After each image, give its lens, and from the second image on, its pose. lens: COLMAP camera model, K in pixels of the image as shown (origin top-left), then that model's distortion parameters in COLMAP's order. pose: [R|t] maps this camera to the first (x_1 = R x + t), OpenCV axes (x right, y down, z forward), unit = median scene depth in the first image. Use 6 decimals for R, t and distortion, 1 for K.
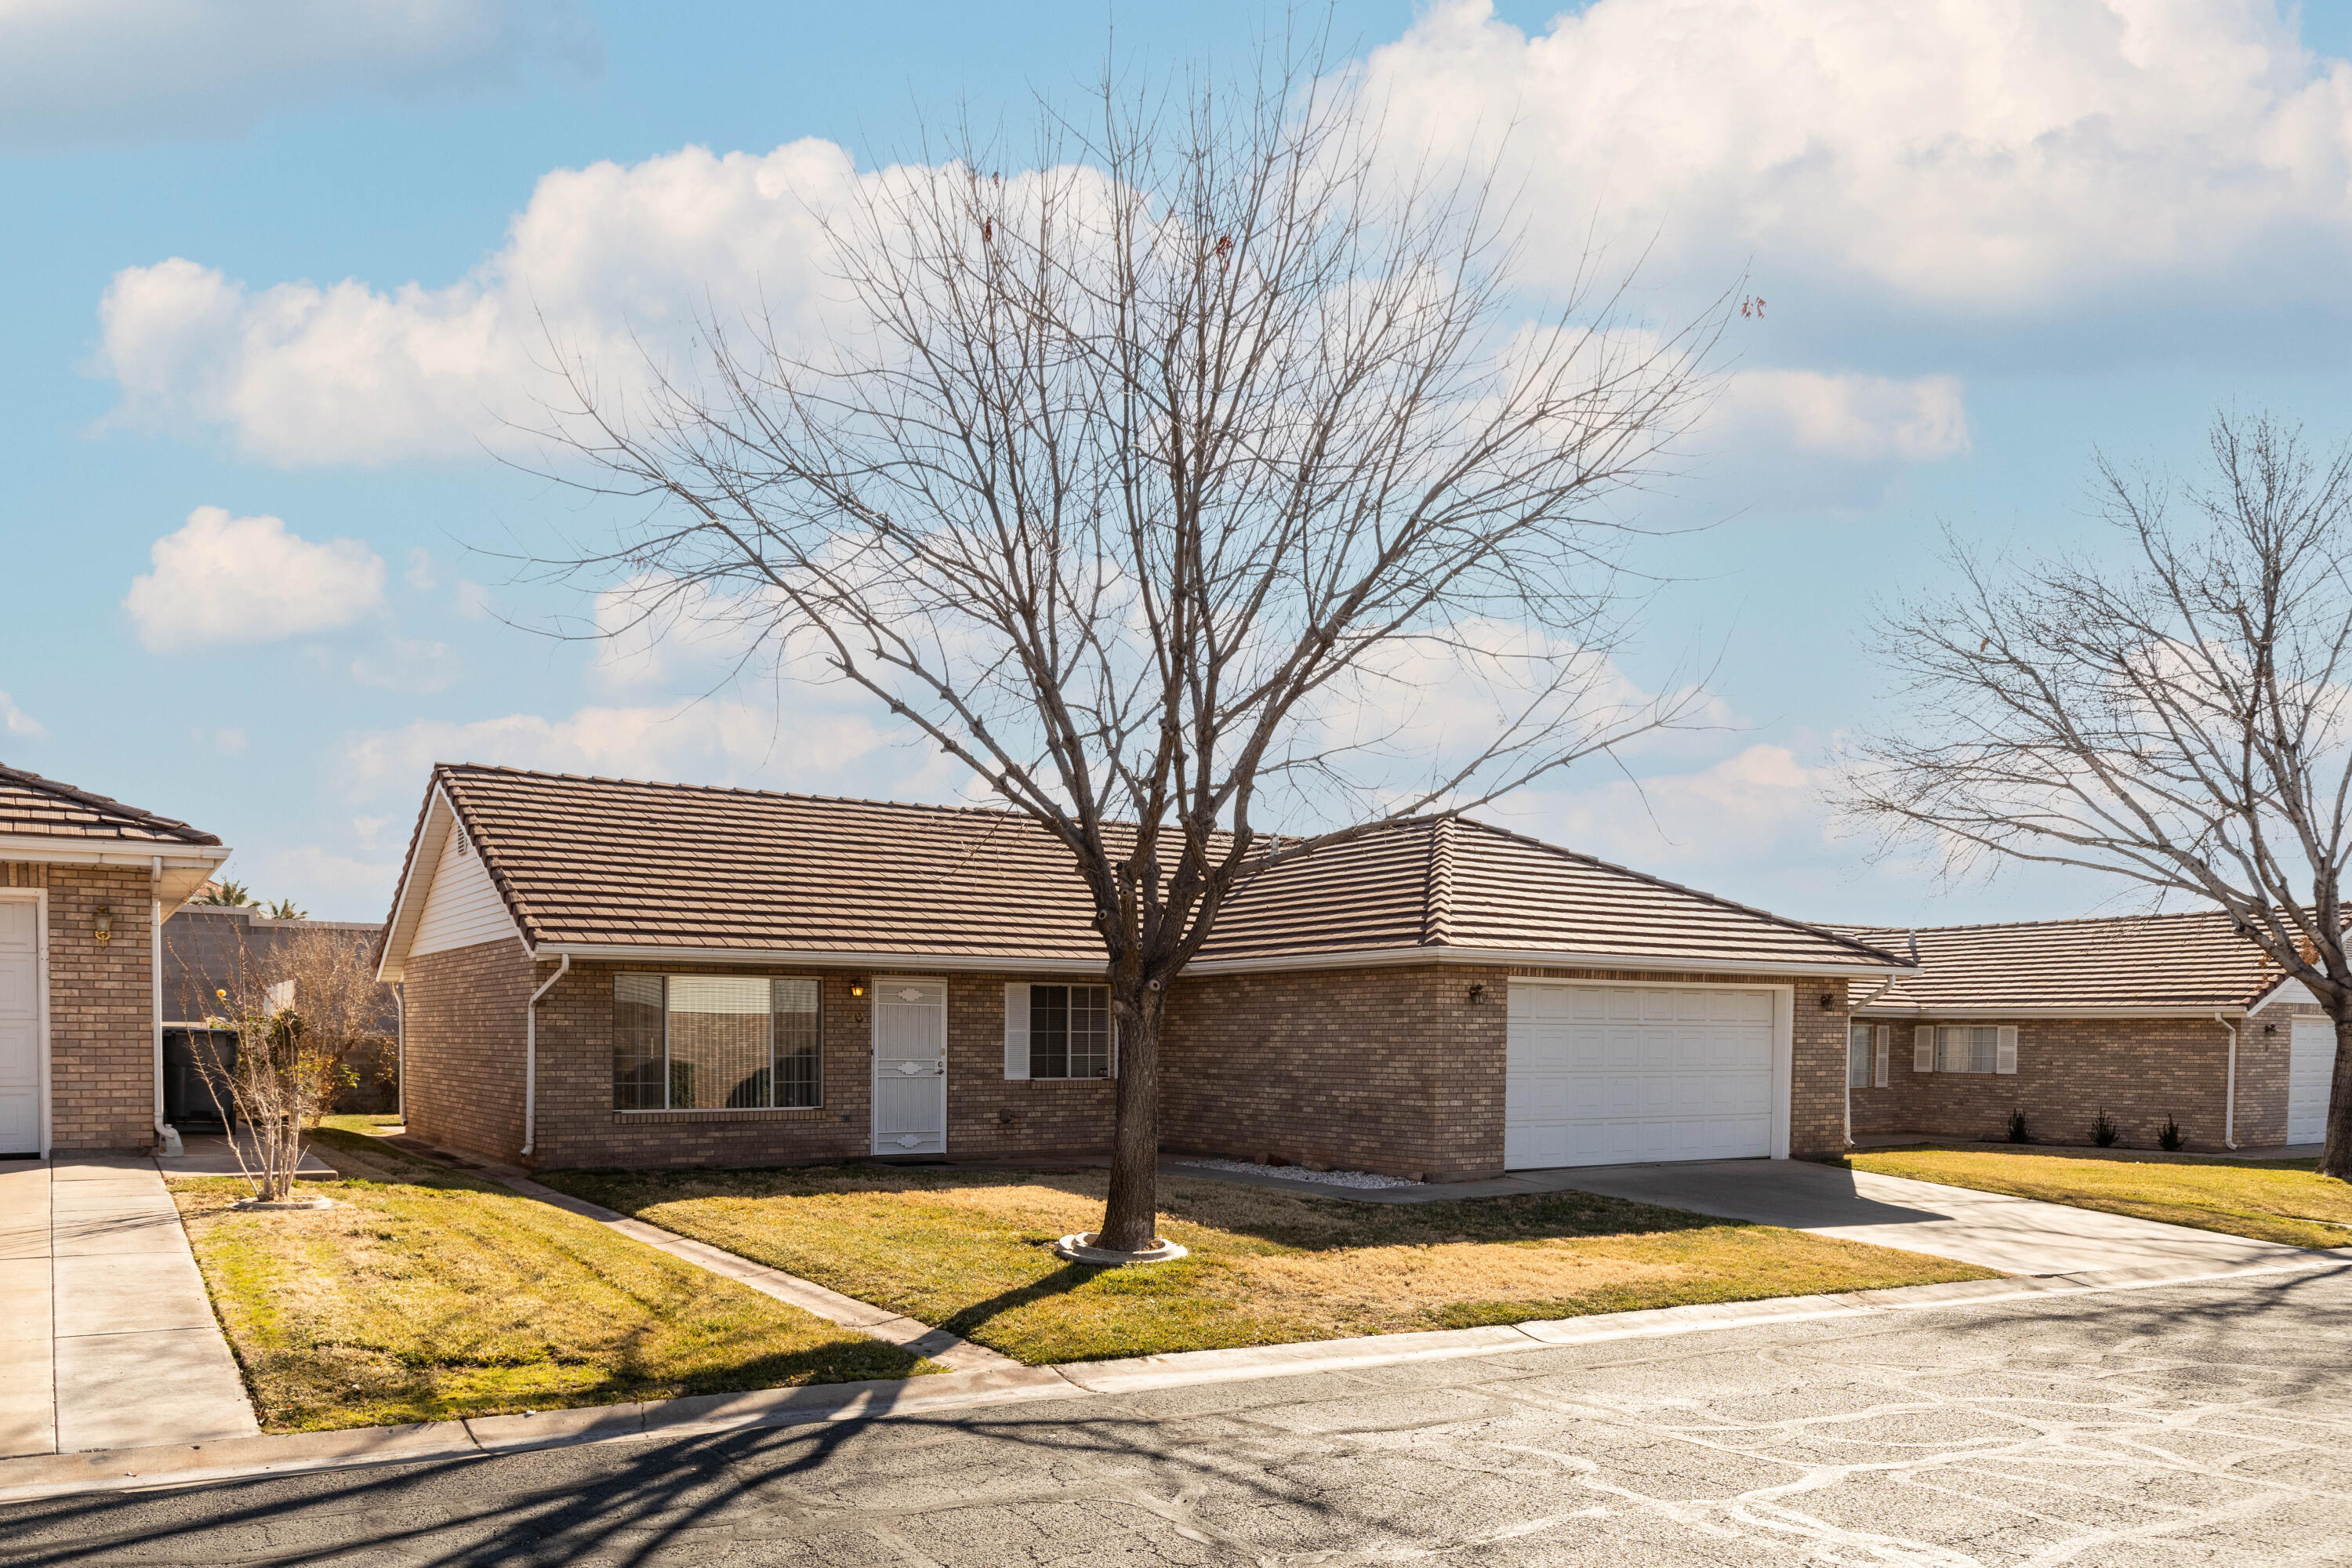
lens RADIAL K [[1632.1, 0, 1176.0], [0, 1632.1, 784.0], [0, 0, 1]] dist [-0.005815, -0.004108]
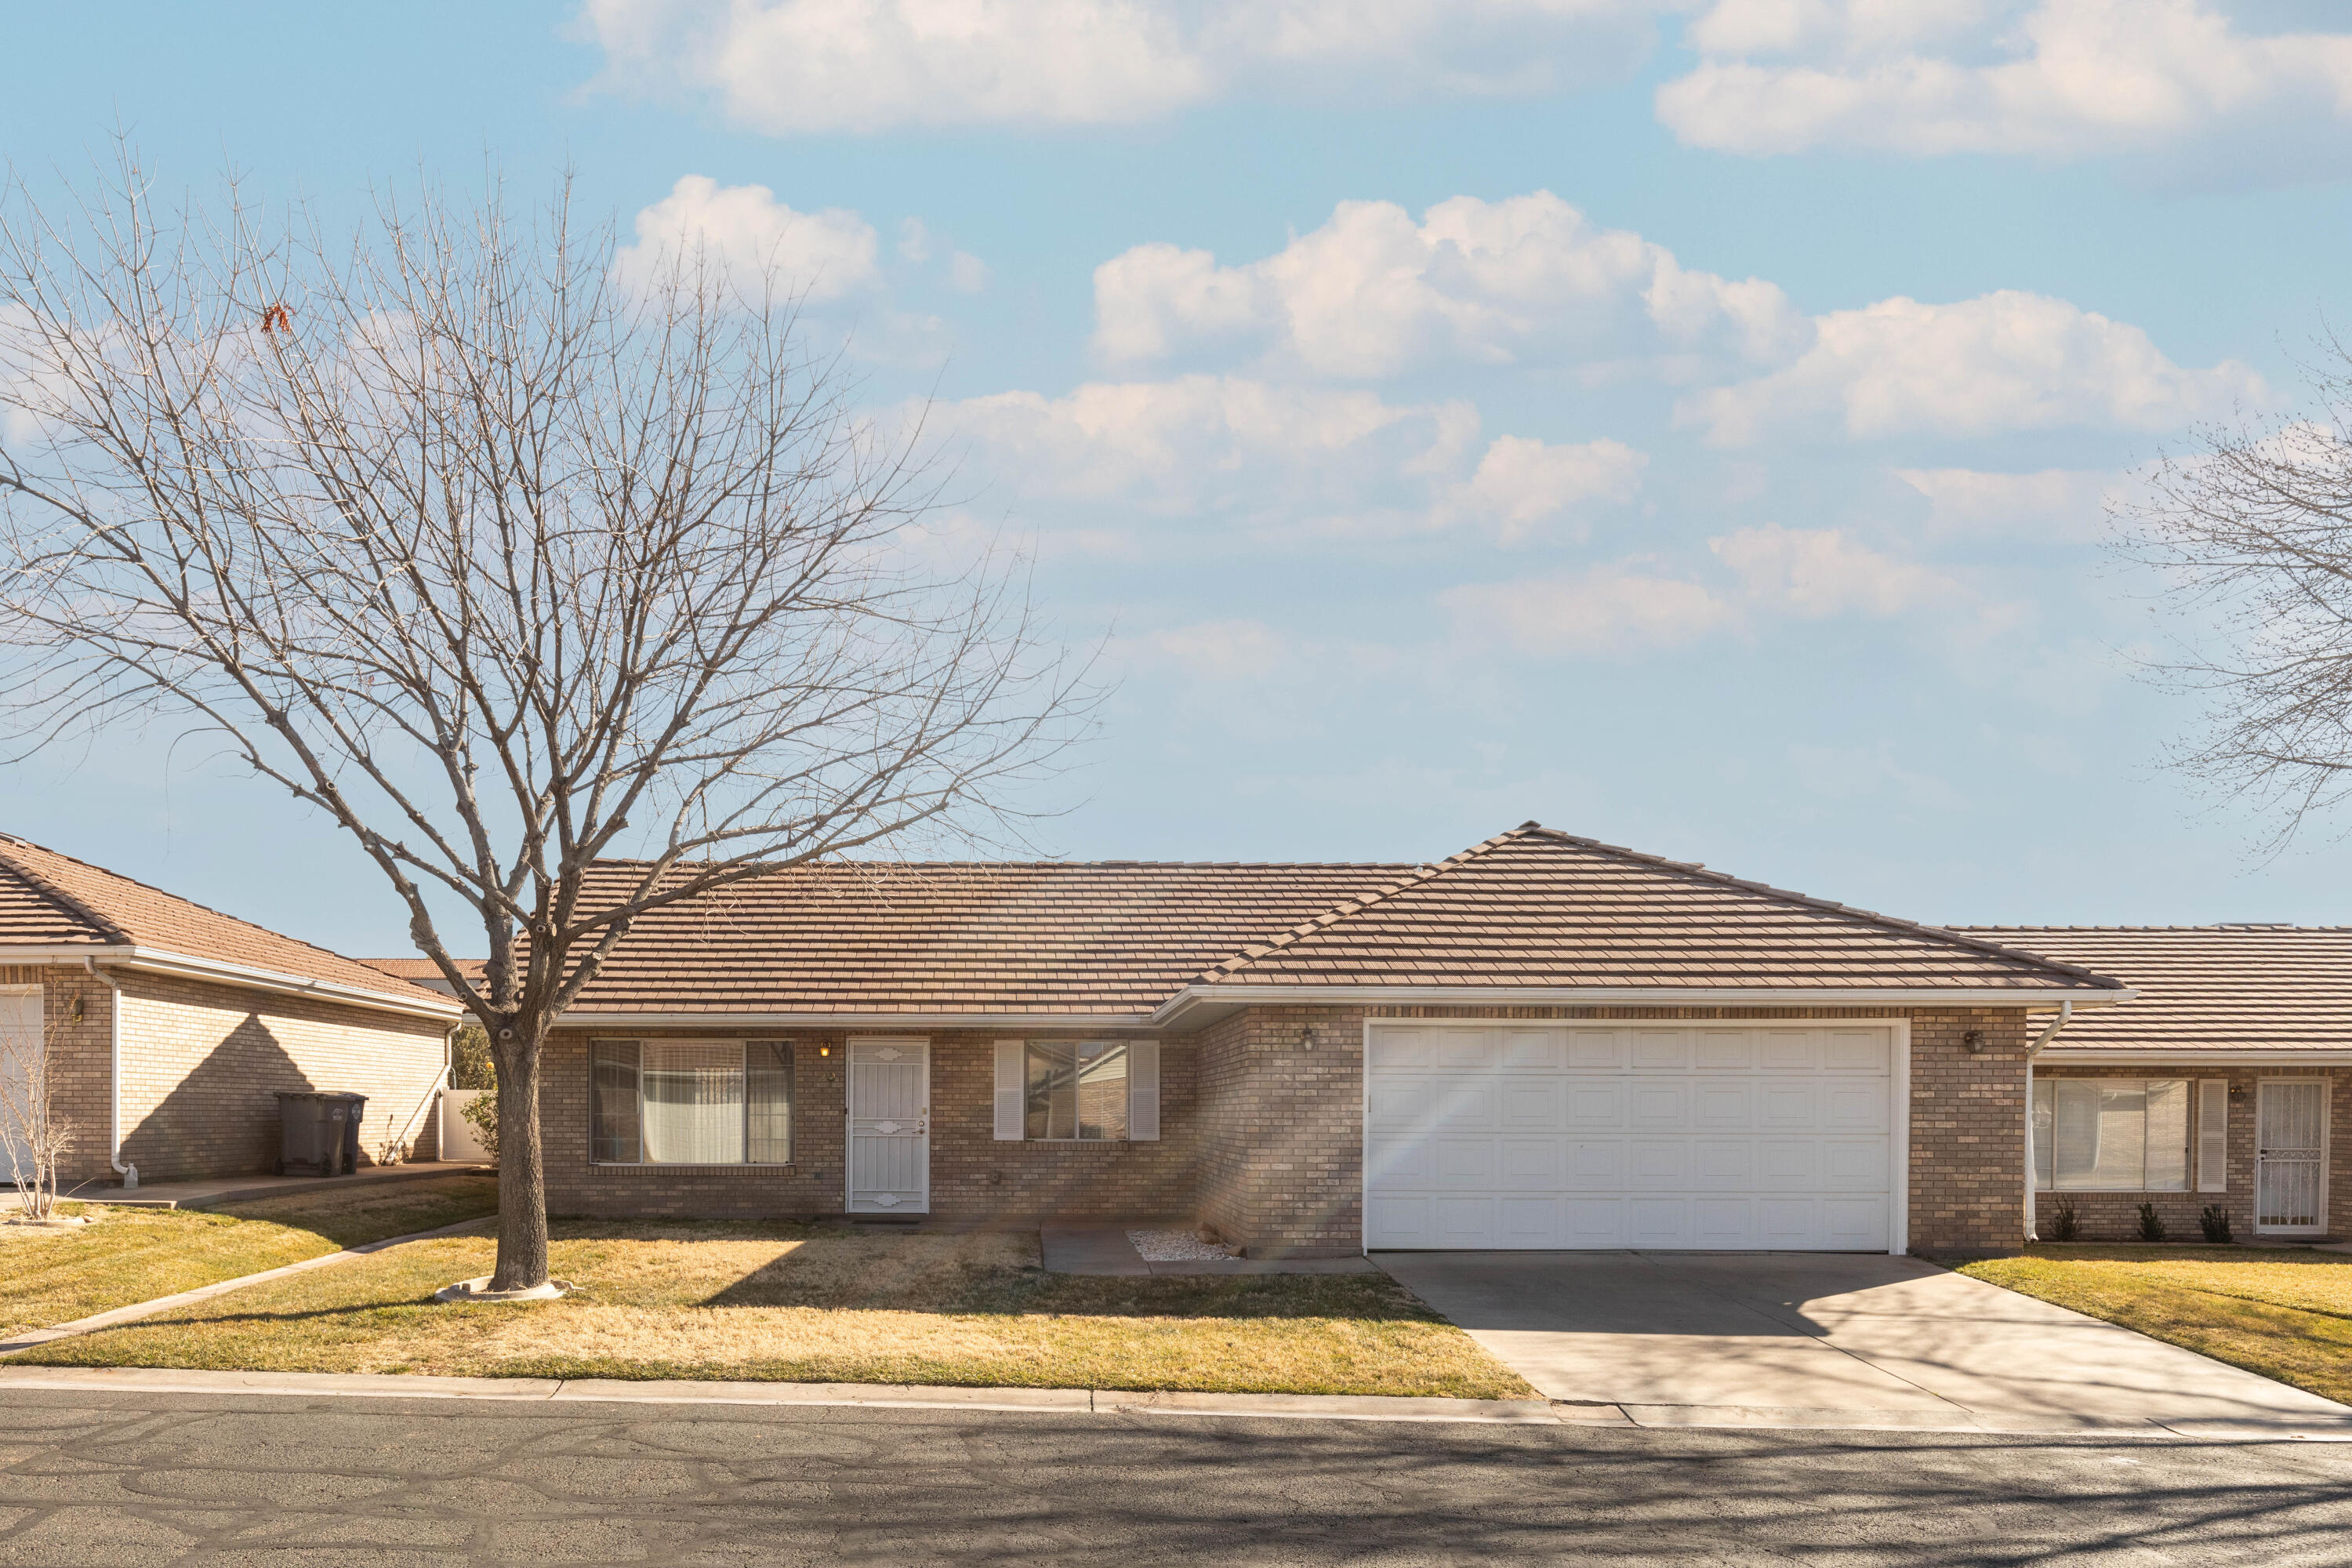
lens RADIAL K [[1752.0, 0, 1176.0], [0, 1752.0, 784.0], [0, 0, 1]] dist [-0.000868, 0.003542]
pose [[0.853681, -0.098728, -0.511353, 0.572532], [0.081507, 0.995095, -0.056053, 0.038756], [0.514379, 0.006172, 0.857541, 0.163796]]
